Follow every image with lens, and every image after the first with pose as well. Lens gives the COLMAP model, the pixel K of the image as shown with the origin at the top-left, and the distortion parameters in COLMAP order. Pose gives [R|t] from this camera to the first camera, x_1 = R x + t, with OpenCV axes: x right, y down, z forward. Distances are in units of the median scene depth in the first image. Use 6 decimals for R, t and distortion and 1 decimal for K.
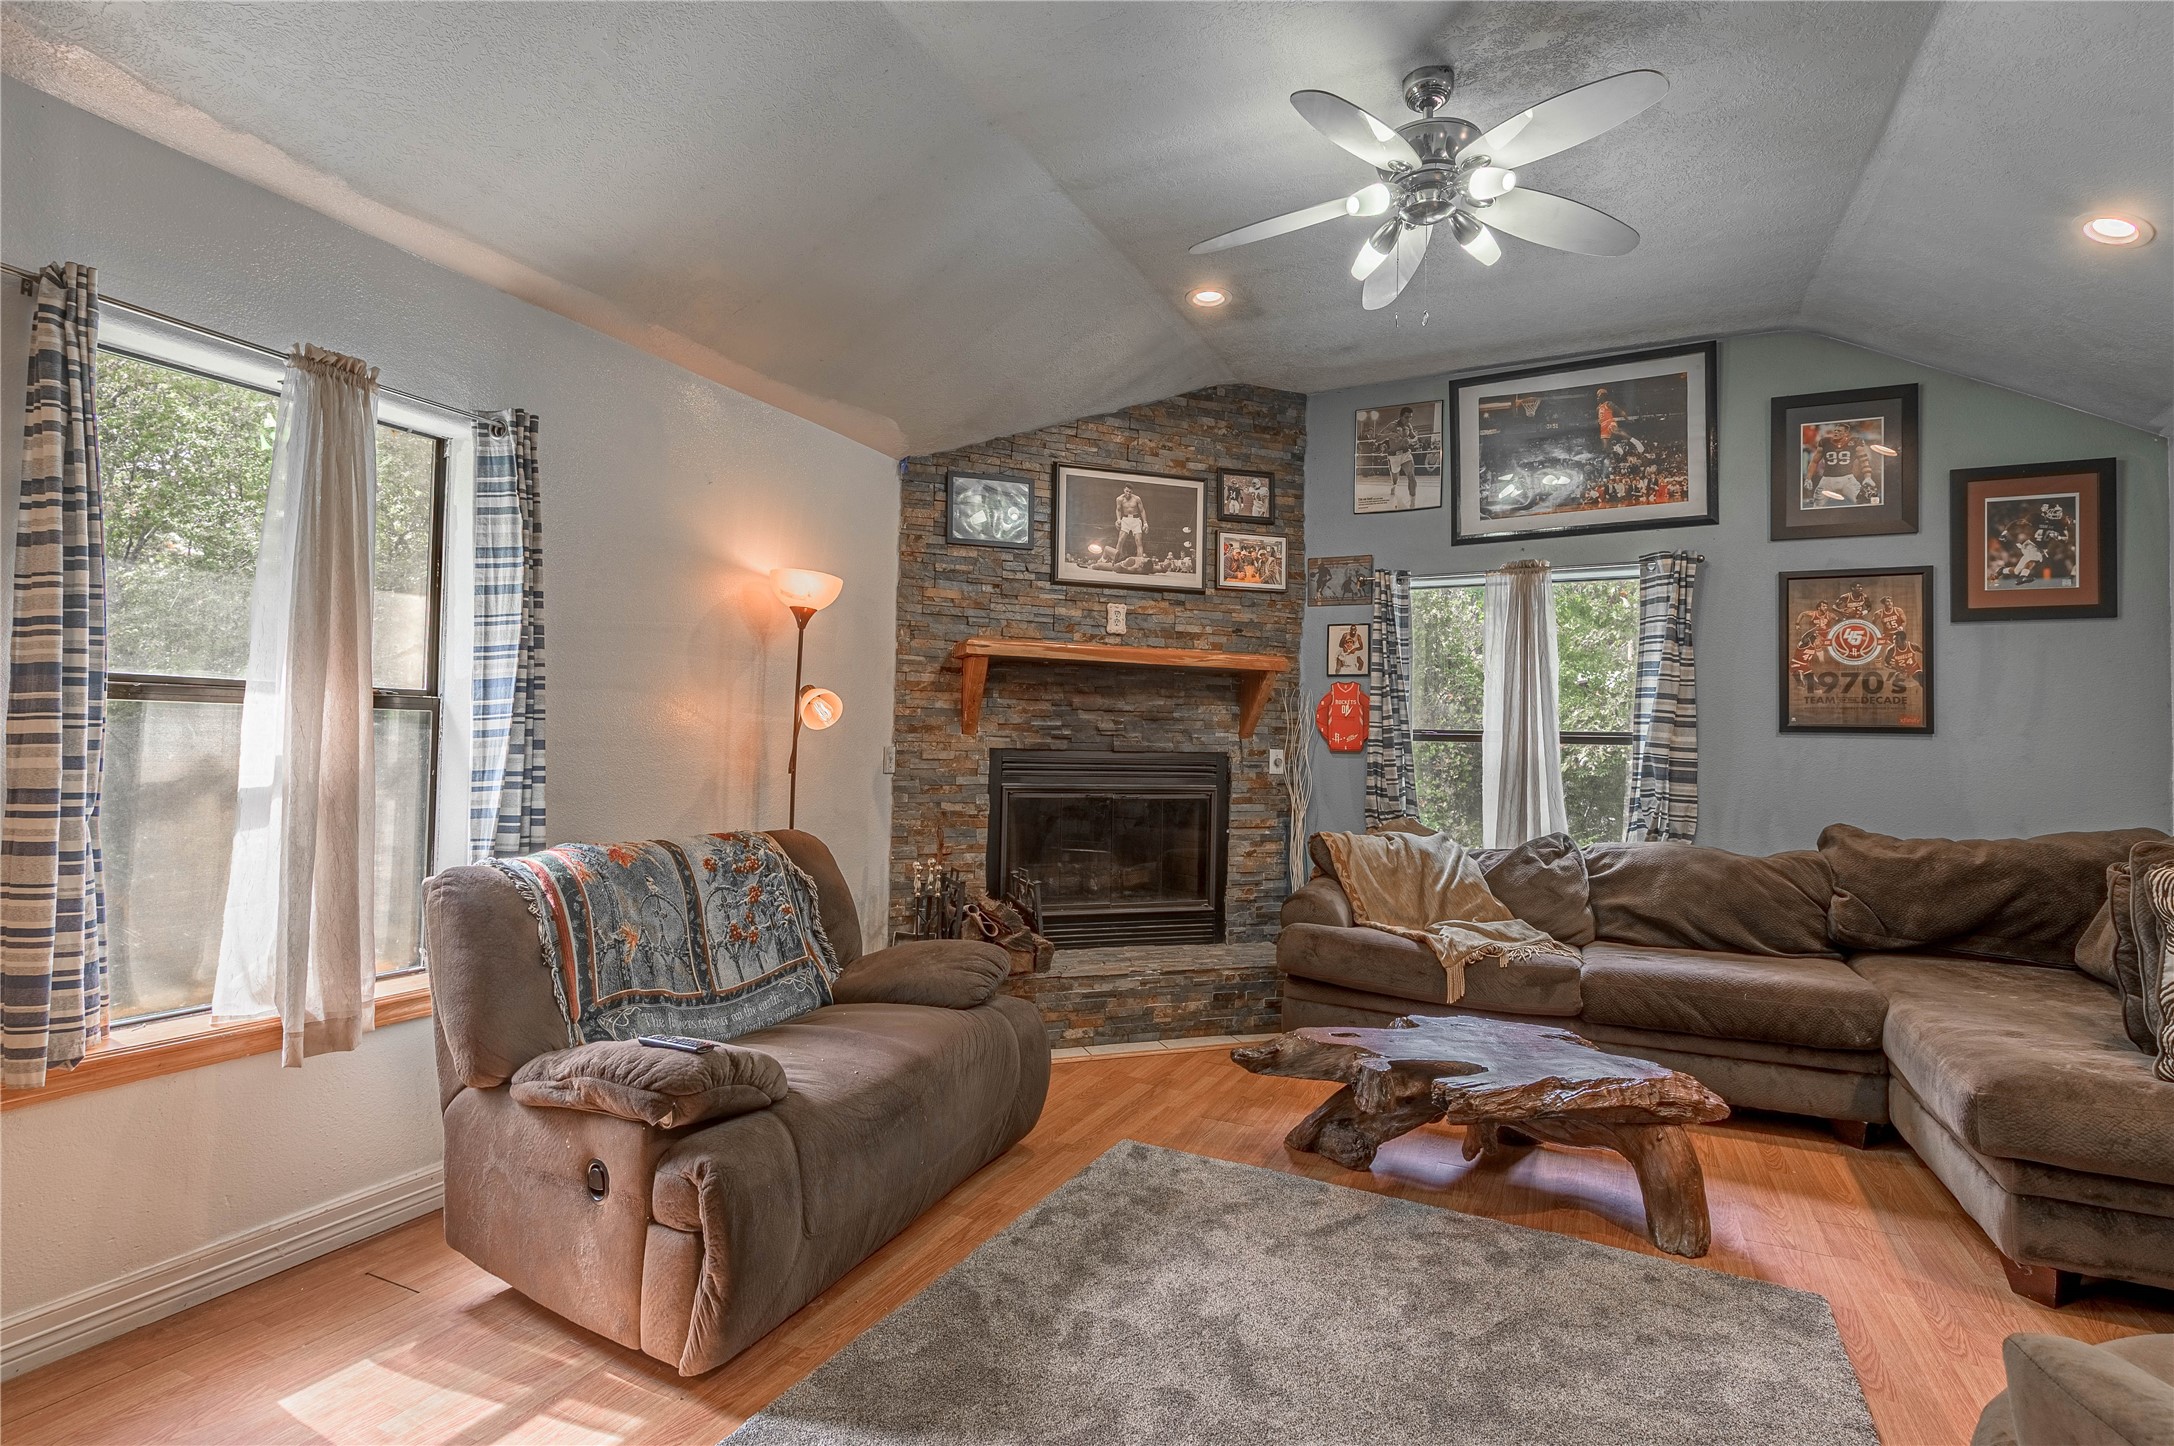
lens RADIAL K [[1018.7, 0, 1085.4], [0, 1018.7, 674.1], [0, 0, 1]] dist [0.024470, -0.028445]
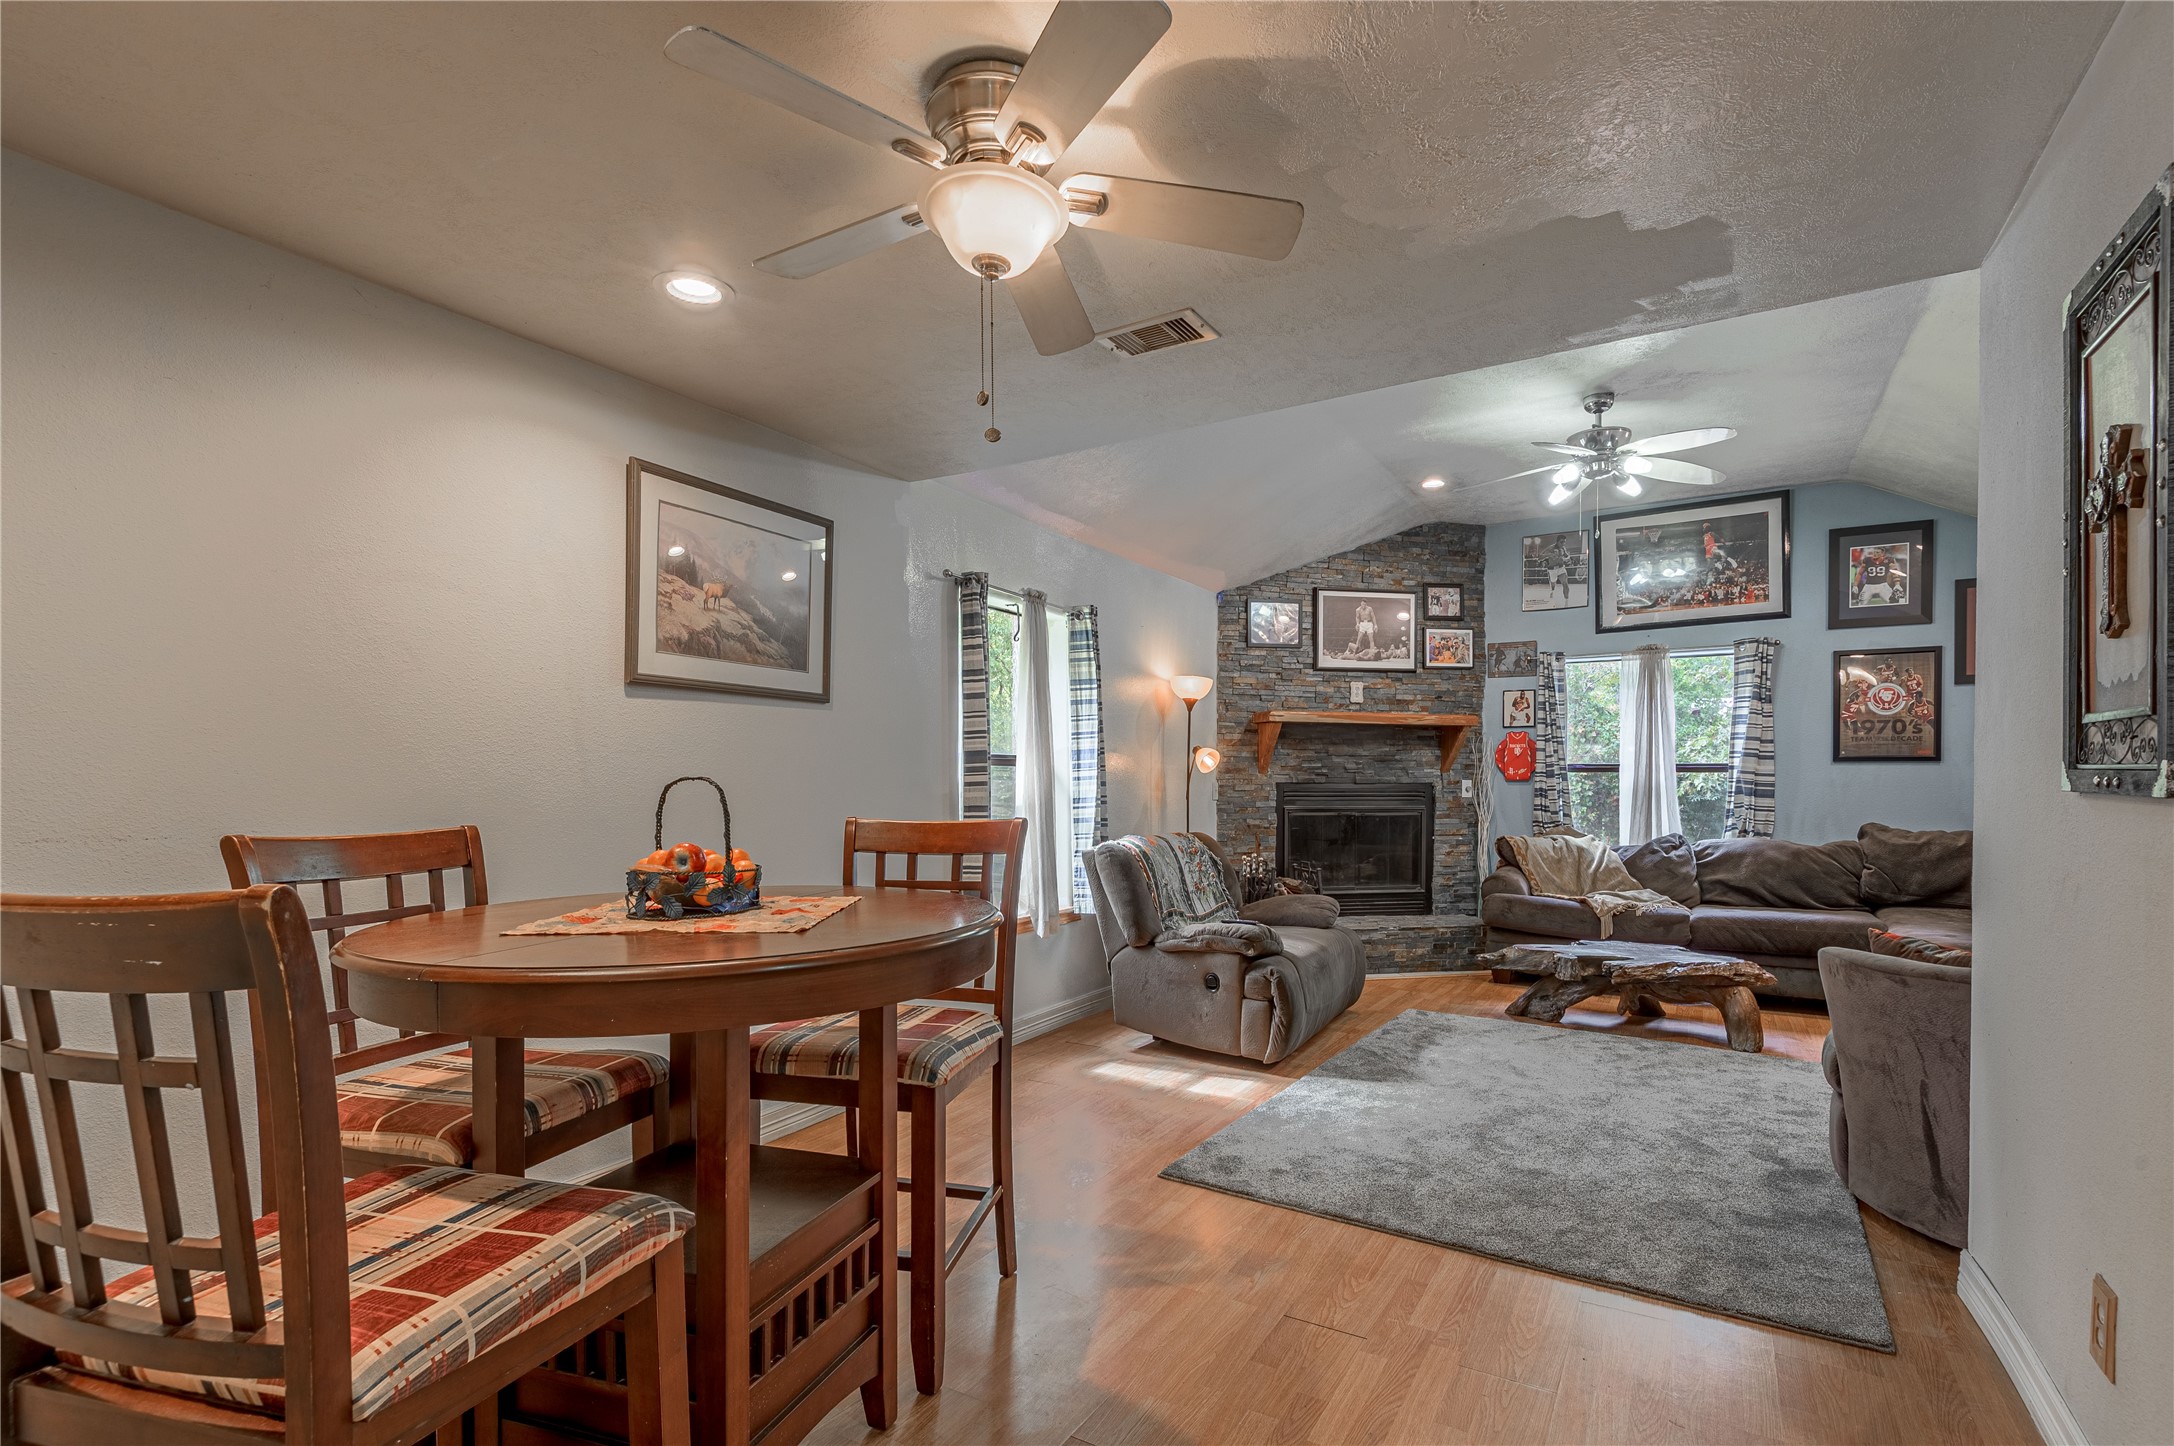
lens RADIAL K [[1037.7, 0, 1072.9], [0, 1037.7, 753.2], [0, 0, 1]] dist [0.021310, -0.030589]
pose [[0.995810, -0.020432, -0.089140, -0.260812], [0.024194, 0.998853, 0.041329, -0.041678], [0.088193, -0.043313, 0.995161, -0.555169]]
